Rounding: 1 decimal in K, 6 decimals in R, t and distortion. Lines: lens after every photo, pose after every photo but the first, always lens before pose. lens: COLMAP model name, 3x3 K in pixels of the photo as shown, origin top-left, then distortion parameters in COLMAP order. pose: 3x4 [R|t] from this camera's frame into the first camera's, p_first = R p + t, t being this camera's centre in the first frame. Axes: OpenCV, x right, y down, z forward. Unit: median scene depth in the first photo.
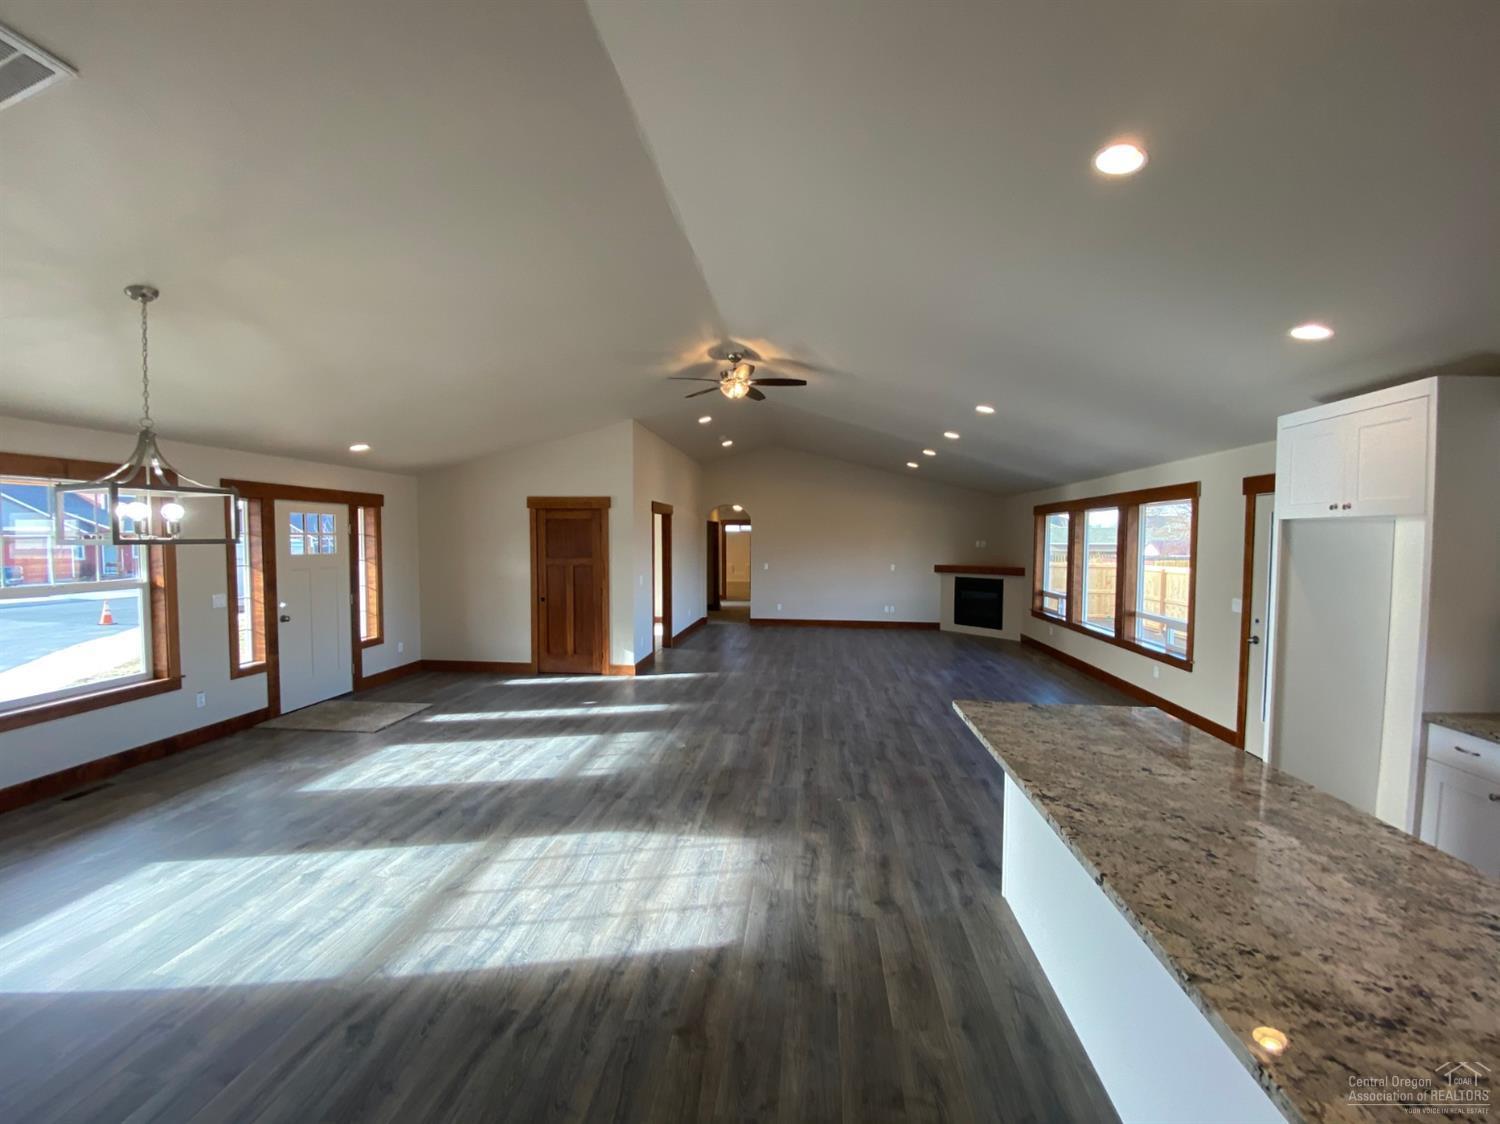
lens RADIAL K [[607.6, 0, 746.7], [0, 607.6, 559.7], [0, 0, 1]] dist [0.013232, -0.014833]
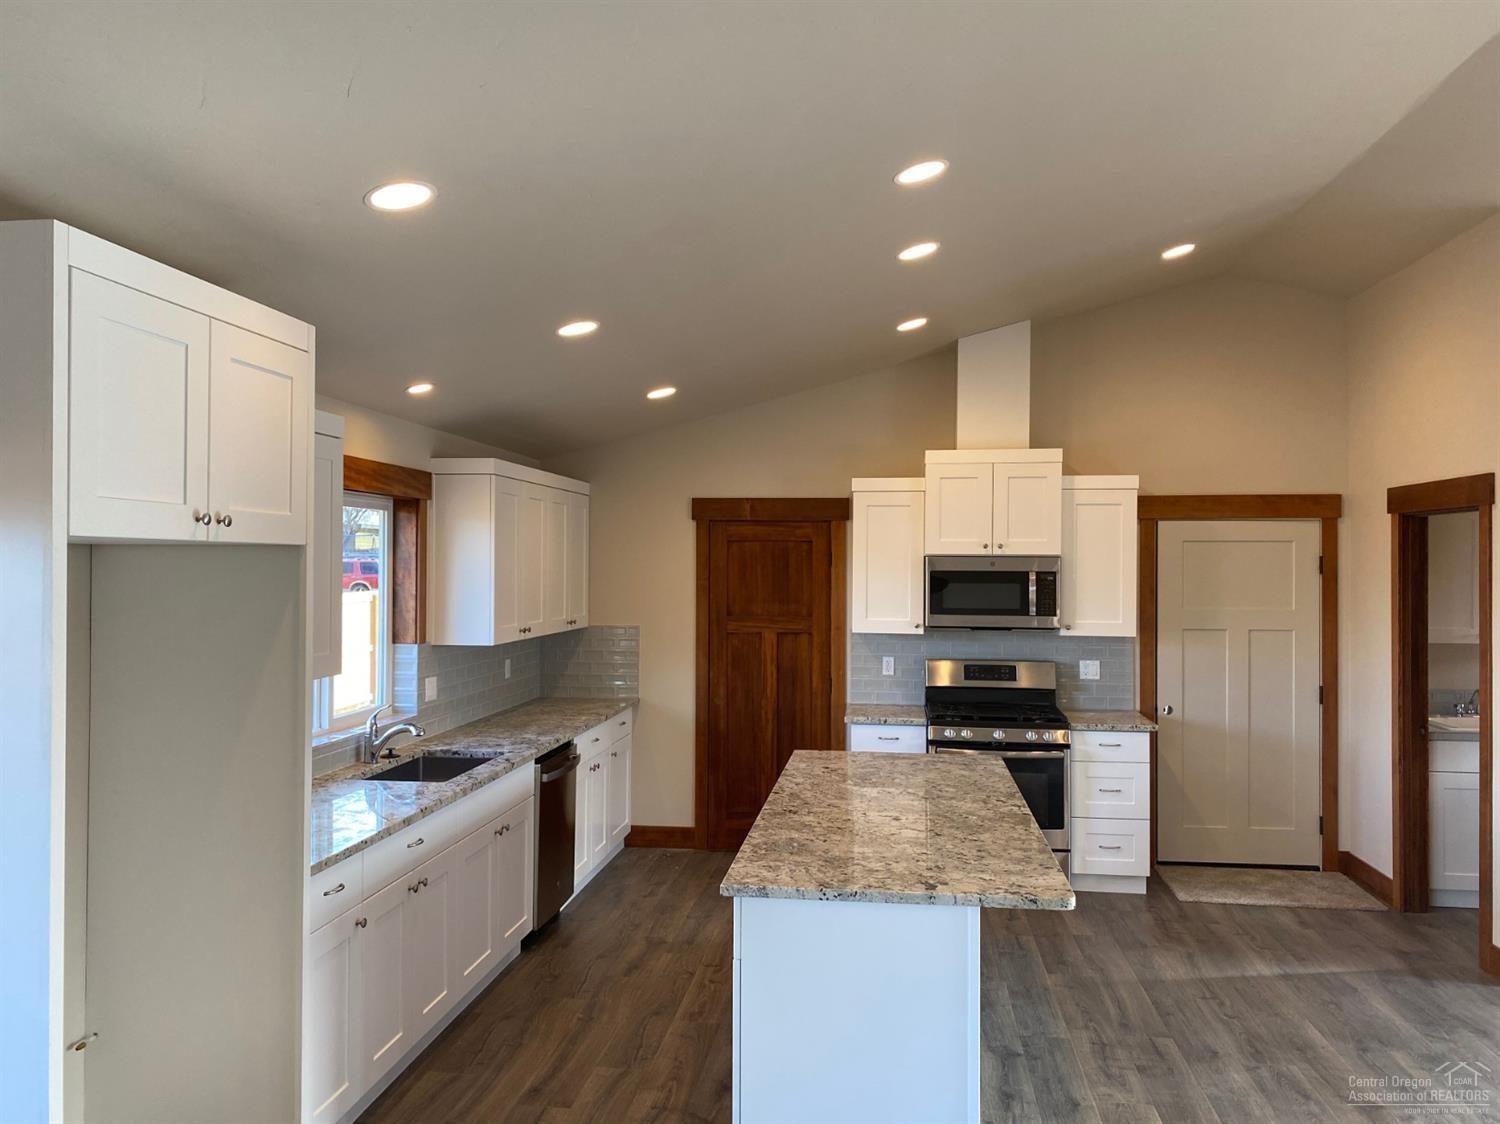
lens RADIAL K [[1141.3, 0, 748.5], [0, 1141.3, 557.5], [0, 0, 1]] dist [0.037502, -0.037610]
pose [[-0.999821, -0.006820, 0.017663, 0.383719], [-0.006254, 0.999472, 0.031894, -0.061088], [-0.017871, 0.031778, -0.999335, 1.258284]]
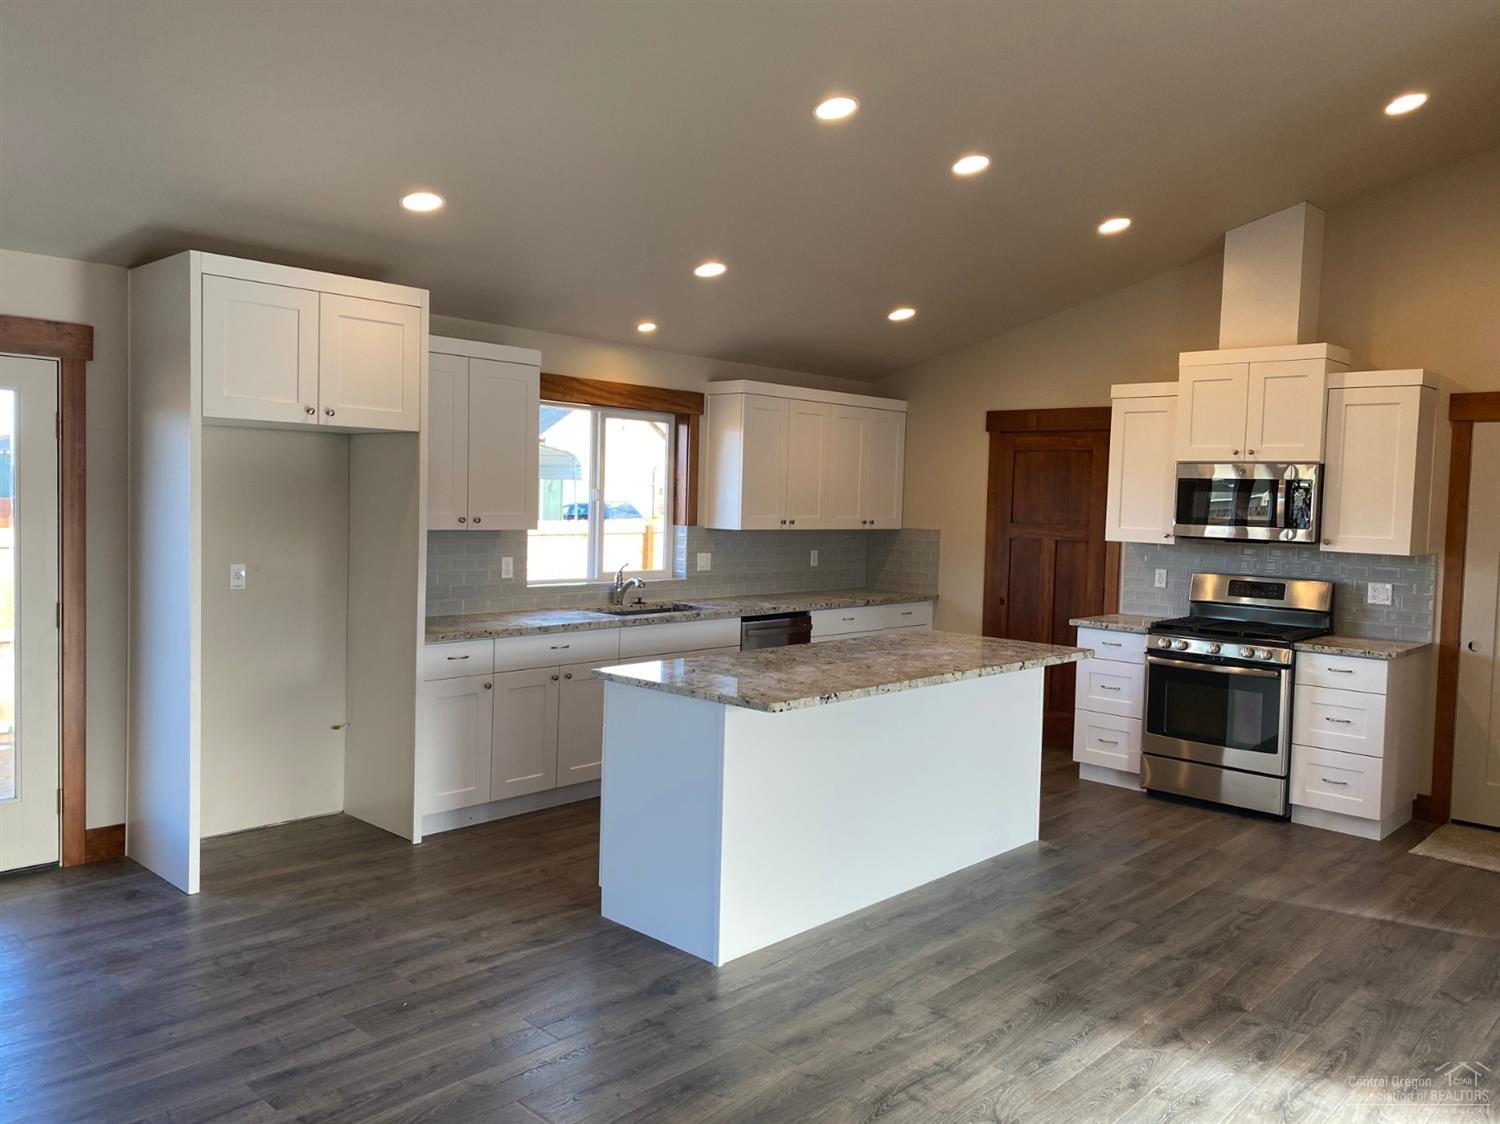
lens RADIAL K [[1141.3, 0, 740.6], [0, 1141.3, 564.3], [0, 0, 1]] dist [0.037502, -0.037610]
pose [[-0.793861, -0.061553, 0.604976, -0.234066], [-0.006180, 0.995629, 0.093192, -0.023488], [-0.608068, 0.070243, -0.790771, 1.254833]]
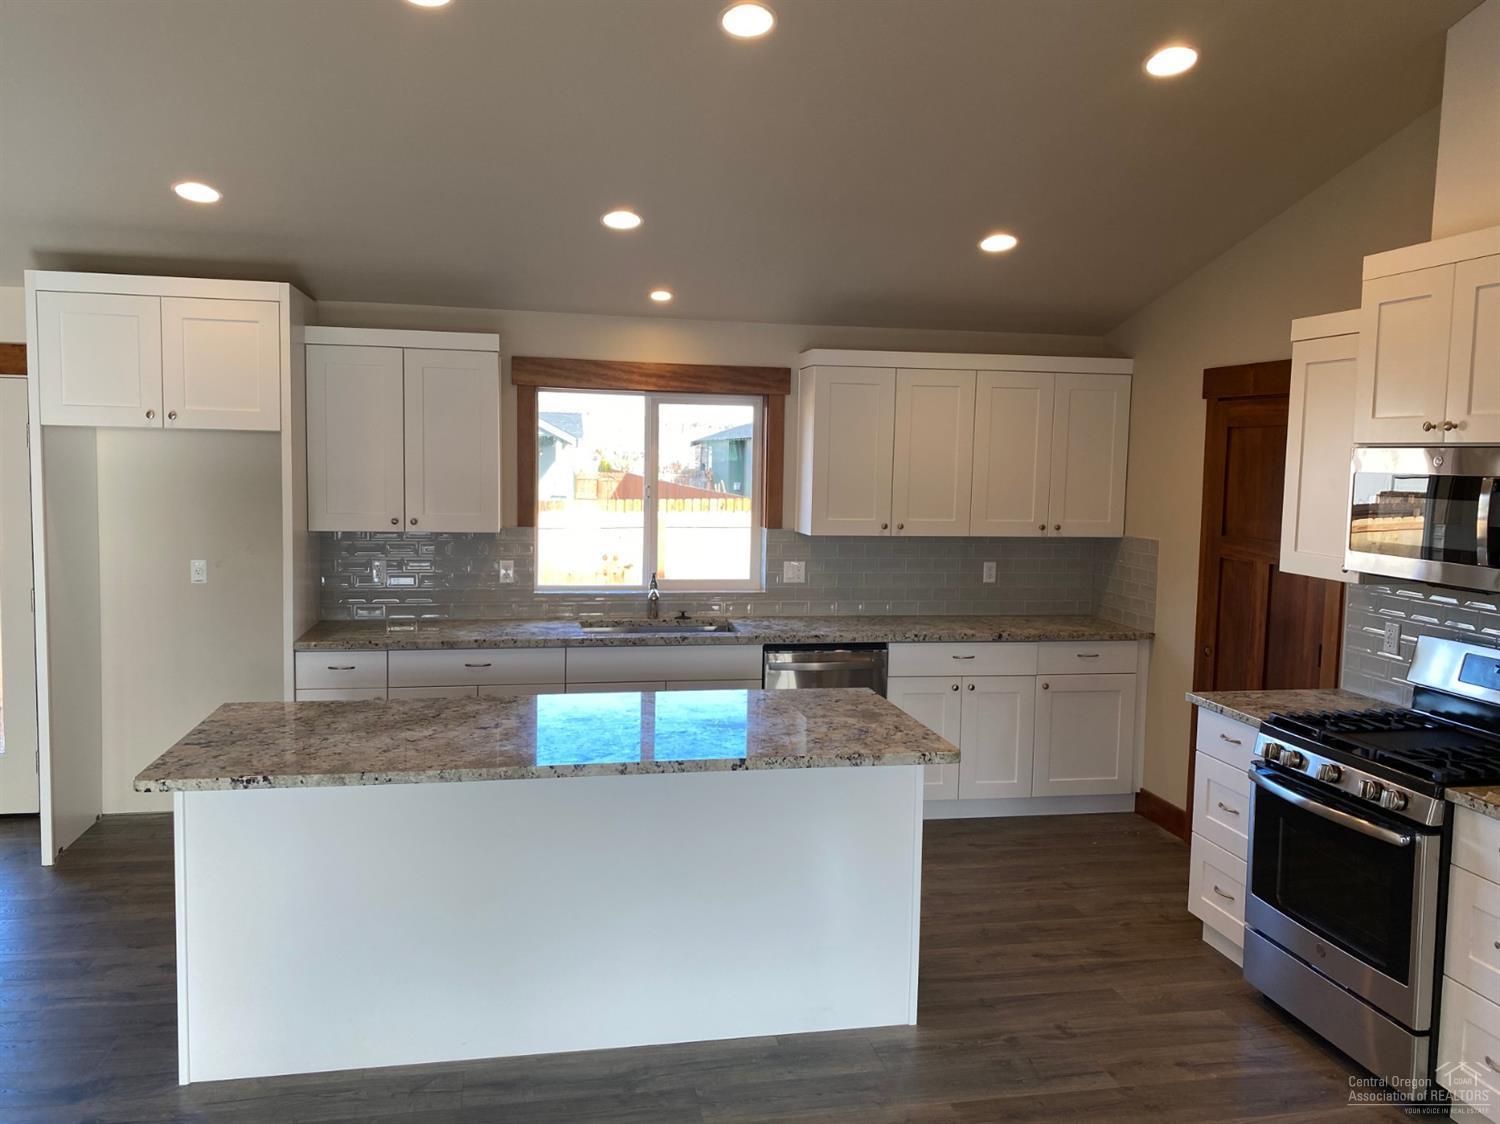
lens RADIAL K [[1141.3, 0, 745.0], [0, 1141.3, 560.1], [0, 0, 1]] dist [0.037502, -0.037610]
pose [[-0.297972, -0.096908, 0.949643, -0.454995], [0.016457, 0.994164, 0.106615, -0.033319], [-0.954433, 0.047397, -0.294638, 0.496659]]
